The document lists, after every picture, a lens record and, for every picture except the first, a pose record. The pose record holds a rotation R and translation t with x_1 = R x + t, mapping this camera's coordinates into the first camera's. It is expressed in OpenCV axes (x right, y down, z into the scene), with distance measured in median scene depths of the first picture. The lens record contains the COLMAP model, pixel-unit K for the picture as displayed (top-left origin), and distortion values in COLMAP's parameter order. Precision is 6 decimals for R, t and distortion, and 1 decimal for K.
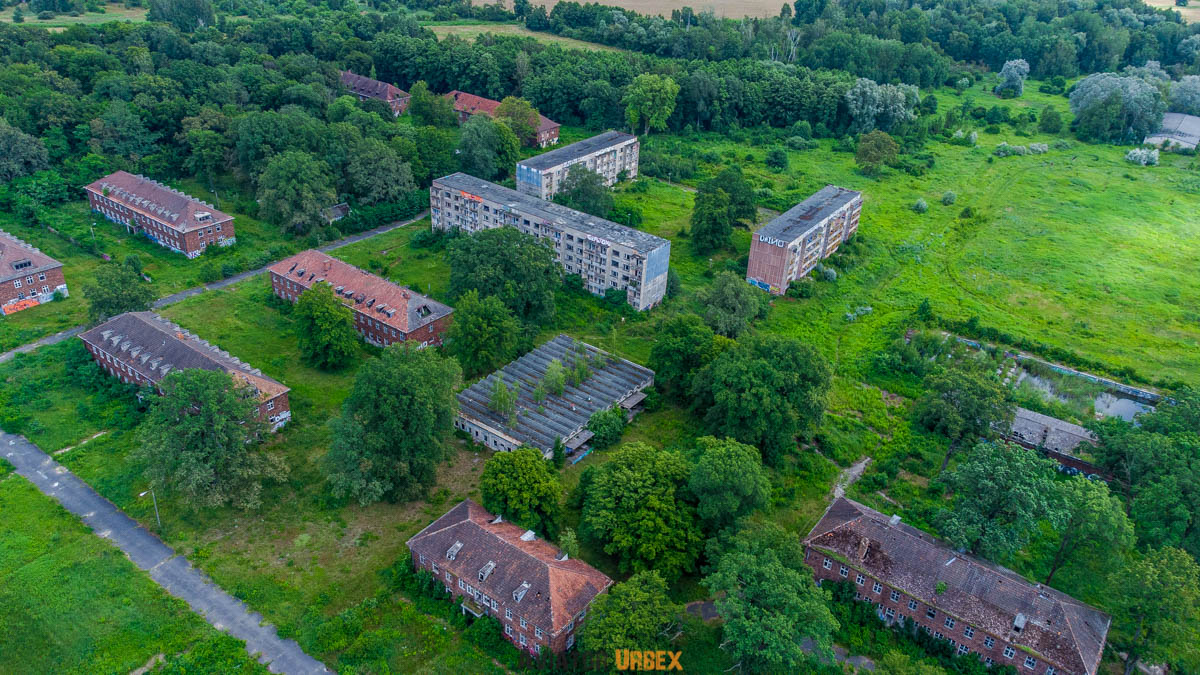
lens RADIAL K [[888.5, 0, 604.4], [0, 888.5, 337.0], [0, 0, 1]] dist [0.030013, 0.039920]
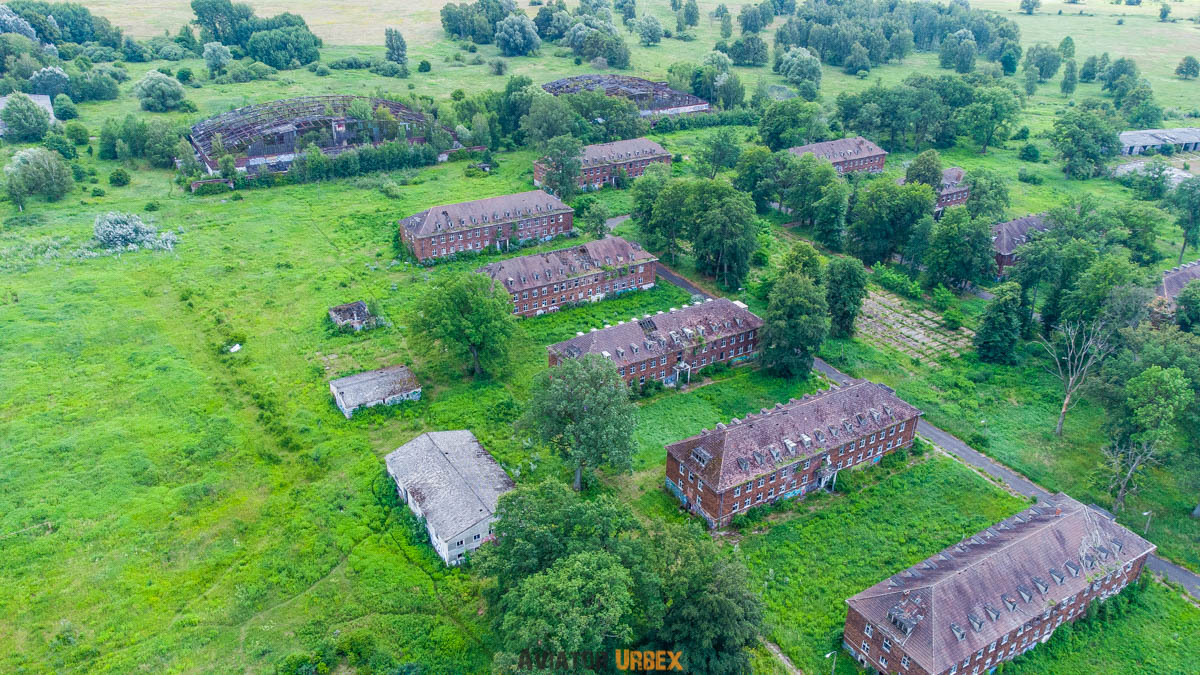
lens RADIAL K [[888.5, 0, 610.1], [0, 888.5, 336.5], [0, 0, 1]] dist [0.030013, 0.039920]
pose [[0.330628, -0.471130, 0.817754, 0.251614], [0.449188, 0.840603, 0.302681, -0.155606], [-0.830009, 0.267250, 0.489553, 0.375864]]
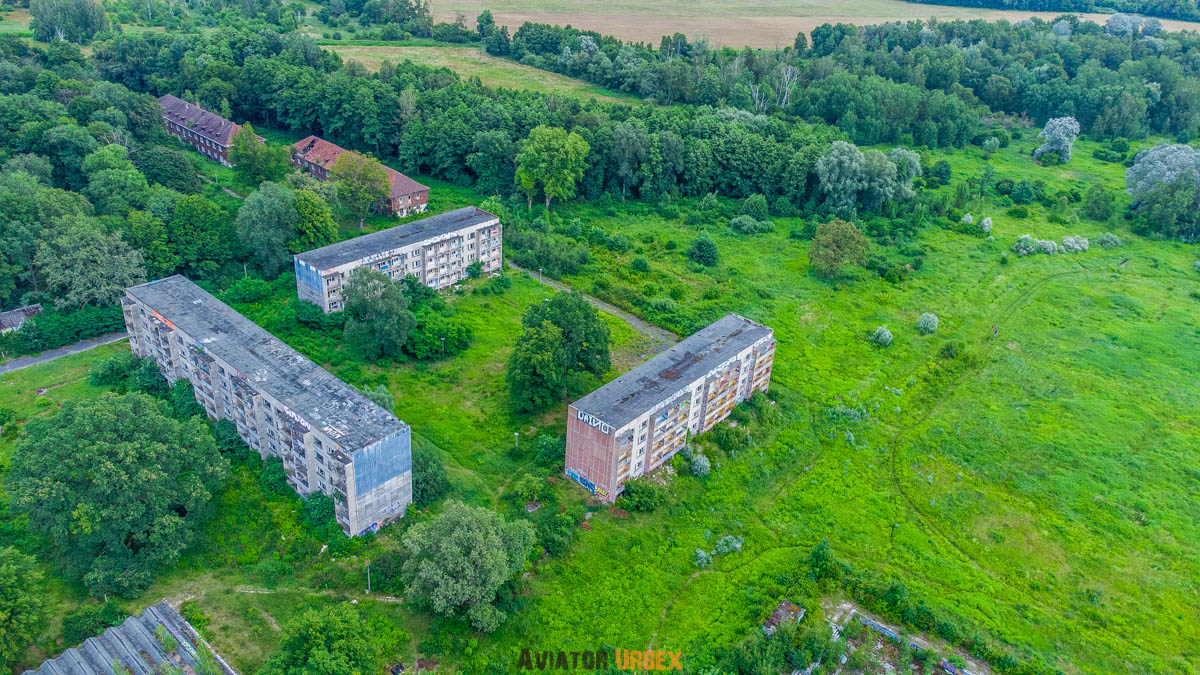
lens RADIAL K [[888.5, 0, 604.8], [0, 888.5, 339.7], [0, 0, 1]] dist [0.030013, 0.039920]
pose [[0.996114, 0.055790, -0.068146, 0.206898], [-0.056549, 0.998357, -0.009255, -0.141303], [0.067518, 0.013072, 0.997632, 0.319263]]
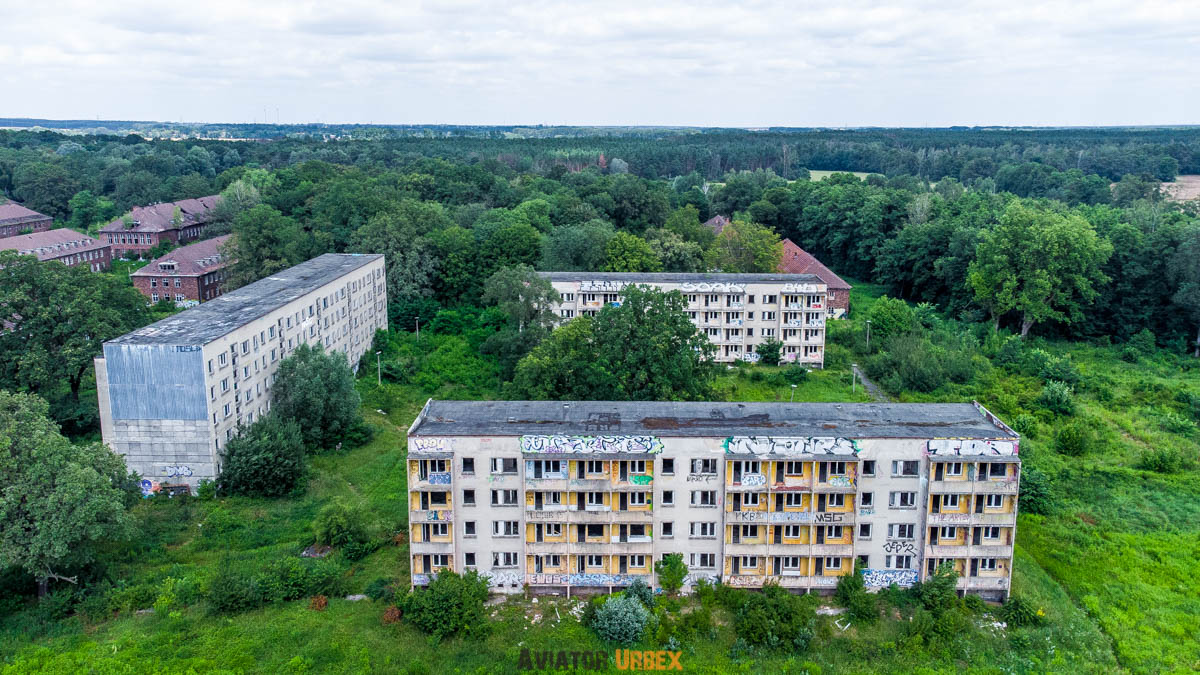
lens RADIAL K [[974.4, 0, 606.2], [0, 974.4, 331.6], [0, 0, 1]] dist [0.038144, -0.004202]
pose [[0.567788, 0.122439, -0.814018, 0.459461], [-0.377249, 0.917622, -0.125114, -0.105514], [0.731641, 0.378126, 0.567205, 0.723469]]
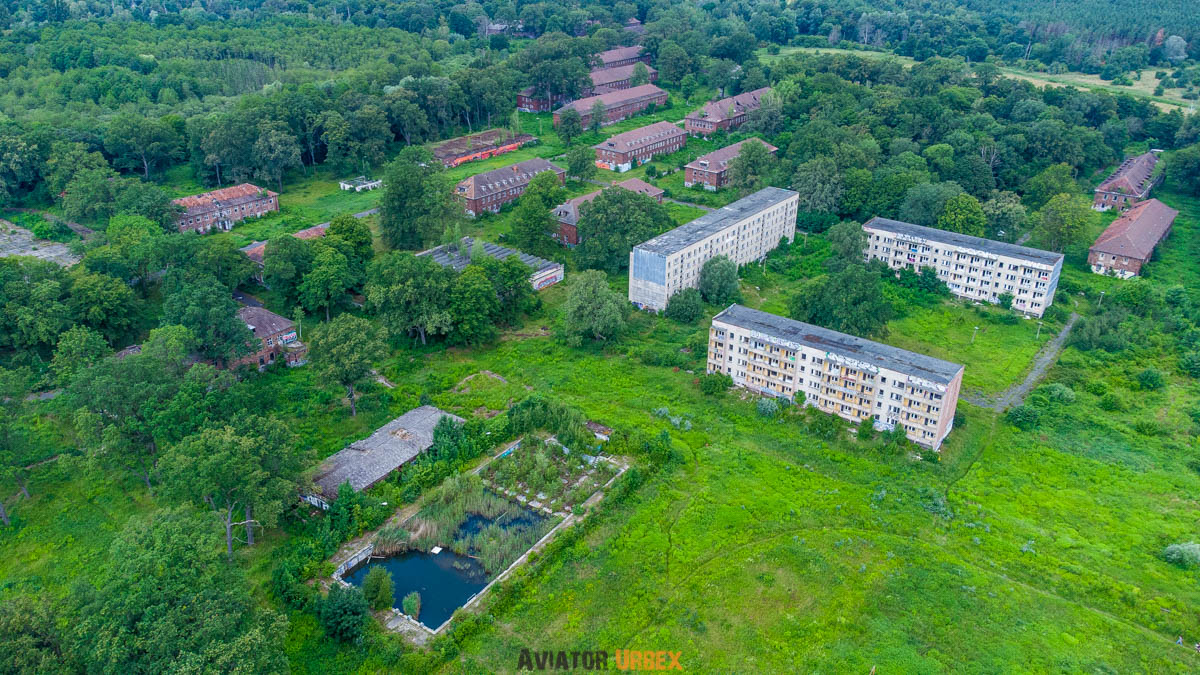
lens RADIAL K [[888.5, 0, 602.1], [0, 888.5, 334.2], [0, 0, 1]] dist [0.030013, 0.039920]
pose [[-0.018839, 0.381043, -0.924365, 0.863293], [-0.495671, 0.799358, 0.339614, -0.284281], [0.868306, 0.464579, 0.173813, 0.662725]]
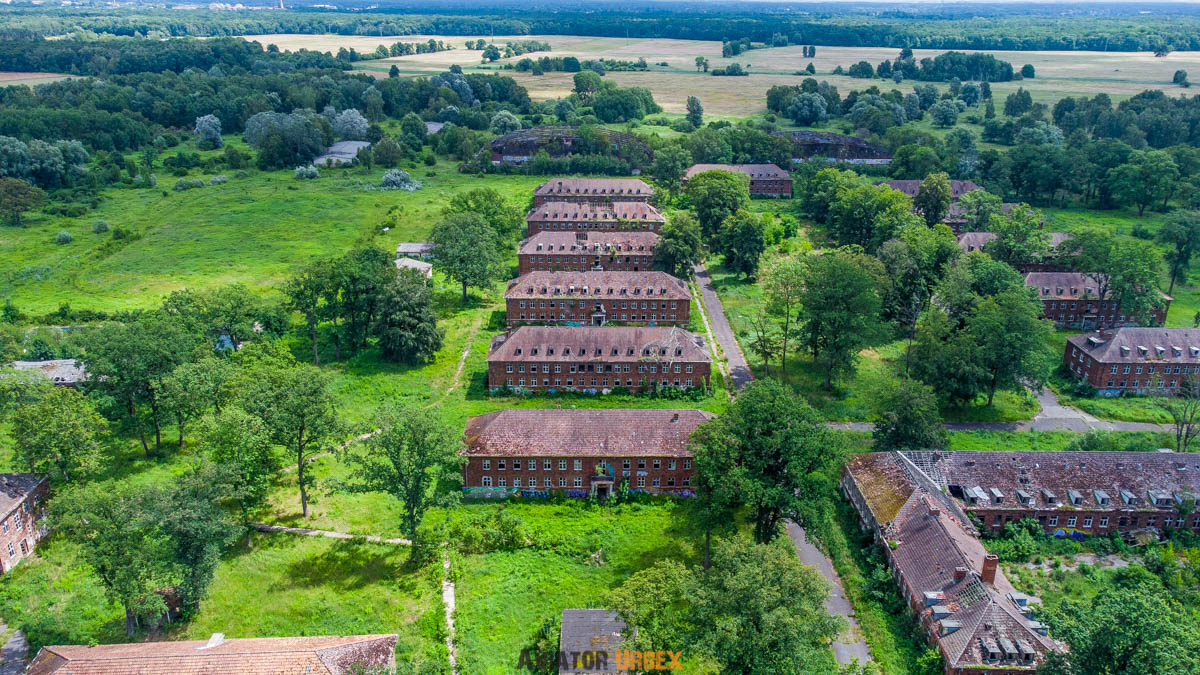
lens RADIAL K [[888.5, 0, 605.5], [0, 888.5, 343.8], [0, 0, 1]] dist [0.030013, 0.039920]
pose [[0.775611, -0.267976, 0.571504, 0.243045], [0.331201, 0.943534, -0.007067, 0.190870], [-0.537340, 0.194764, 0.820569, -0.132447]]
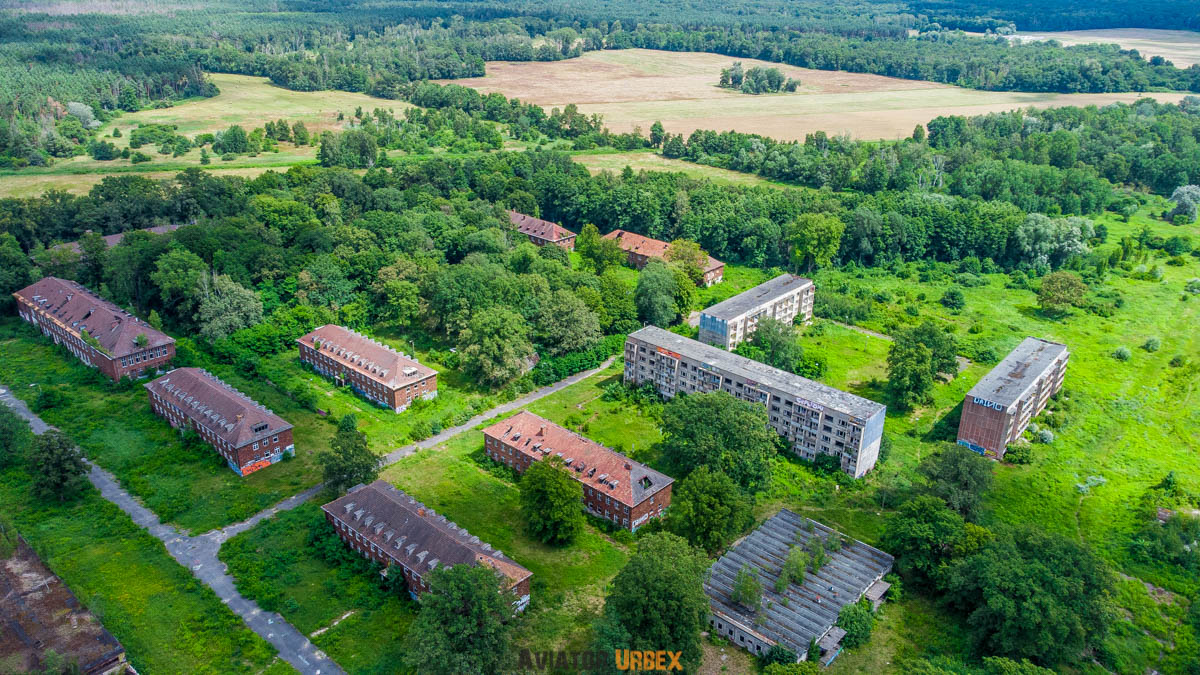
lens RADIAL K [[888.5, 0, 605.6], [0, 888.5, 336.9], [0, 0, 1]] dist [0.030013, 0.039920]
pose [[0.995450, 0.004763, -0.095167, -0.113631], [-0.014625, 0.994553, -0.103204, -0.064856], [0.094157, 0.104126, 0.990097, 0.000795]]
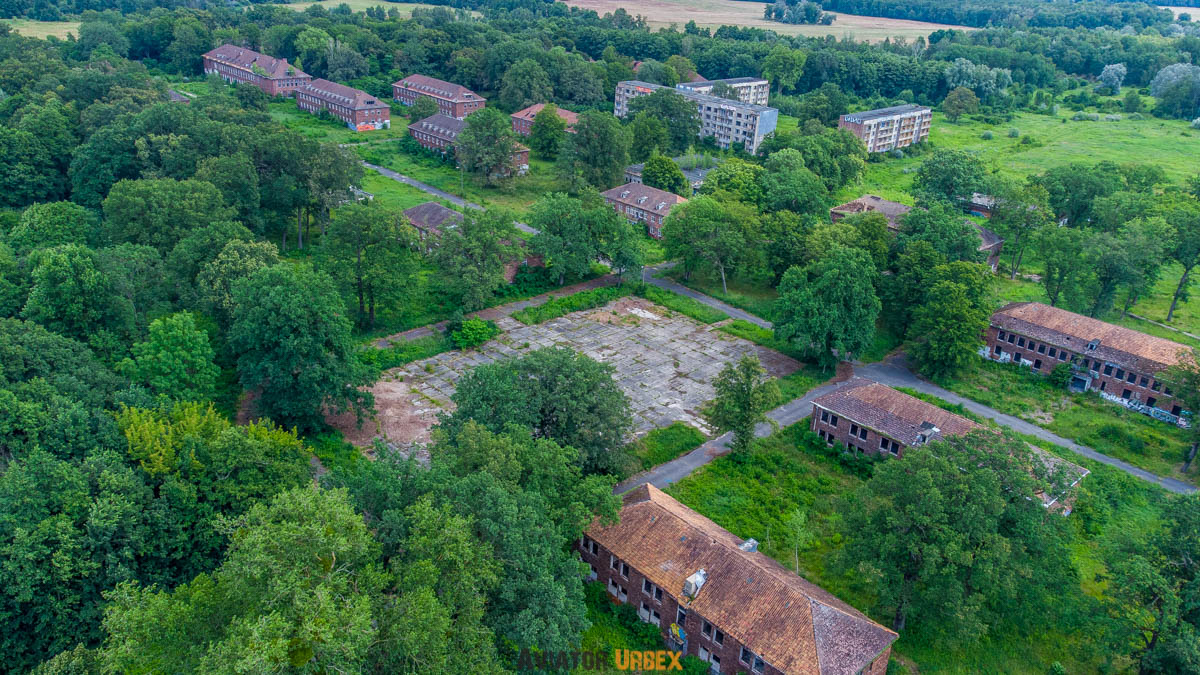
lens RADIAL K [[888.5, 0, 604.6], [0, 888.5, 346.3], [0, 0, 1]] dist [0.030013, 0.039920]
pose [[0.983284, 0.076269, -0.165333, 0.054841], [-0.090509, 0.992648, -0.080368, 0.346891], [0.157988, 0.093989, 0.982958, -0.364855]]
